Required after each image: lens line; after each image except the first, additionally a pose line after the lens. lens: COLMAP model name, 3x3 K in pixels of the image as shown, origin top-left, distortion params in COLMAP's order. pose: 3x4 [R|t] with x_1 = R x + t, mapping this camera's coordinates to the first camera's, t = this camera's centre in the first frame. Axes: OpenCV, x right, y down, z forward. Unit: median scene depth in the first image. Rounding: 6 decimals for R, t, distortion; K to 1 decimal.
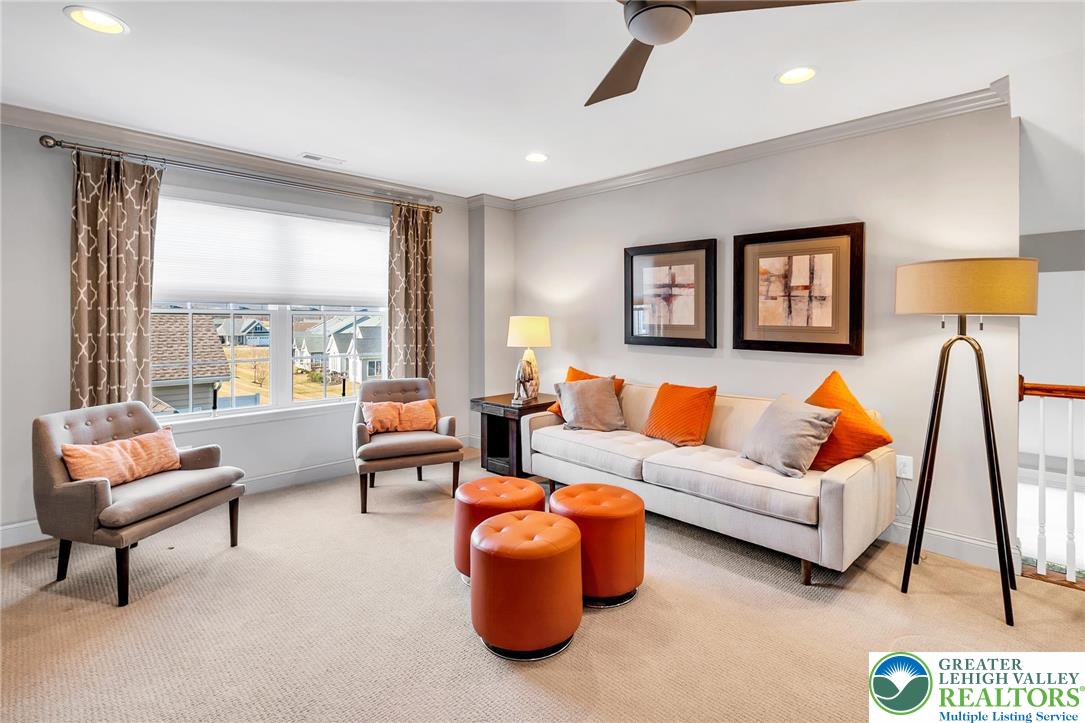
lens RADIAL K [[524.4, 0, 541.3], [0, 524.4, 325.9], [0, 0, 1]] dist [-0.003727, -0.000571]
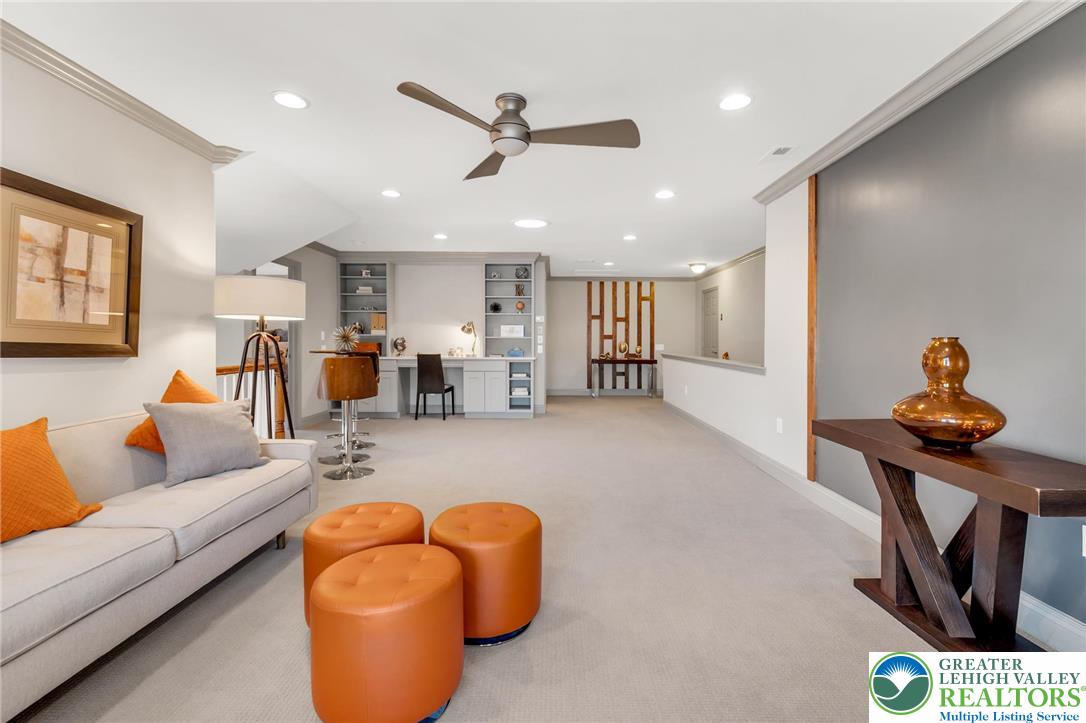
lens RADIAL K [[486.6, 0, 546.3], [0, 486.6, 337.4], [0, 0, 1]] dist [0.003711, 0.000223]
pose [[-0.709854, 0.006588, 0.704318, -0.469849], [-0.003917, 0.999904, -0.013300, 0.027415], [-0.704338, -0.012200, -0.709760, 0.993814]]
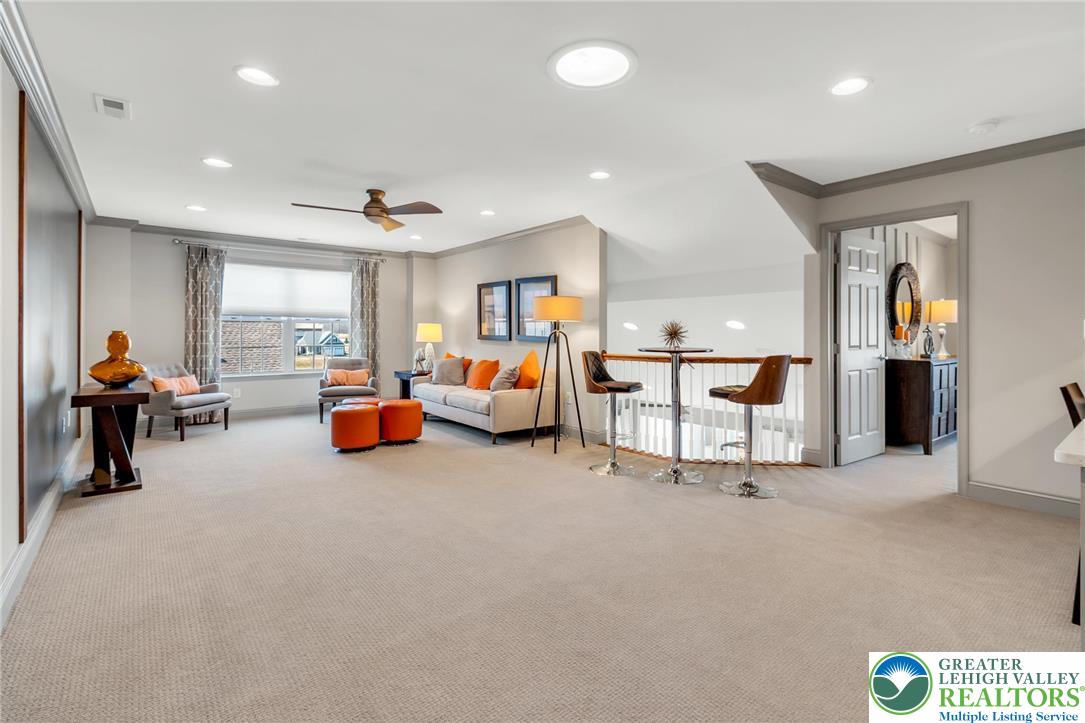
lens RADIAL K [[512.8, 0, 543.3], [0, 512.8, 333.5], [0, 0, 1]] dist [0.002971, 0.000259]
pose [[0.993678, 0.003010, -0.112227, 0.698623], [-0.004201, 0.999937, -0.010369, 0.038653], [0.112188, 0.010775, 0.993629, -0.812945]]
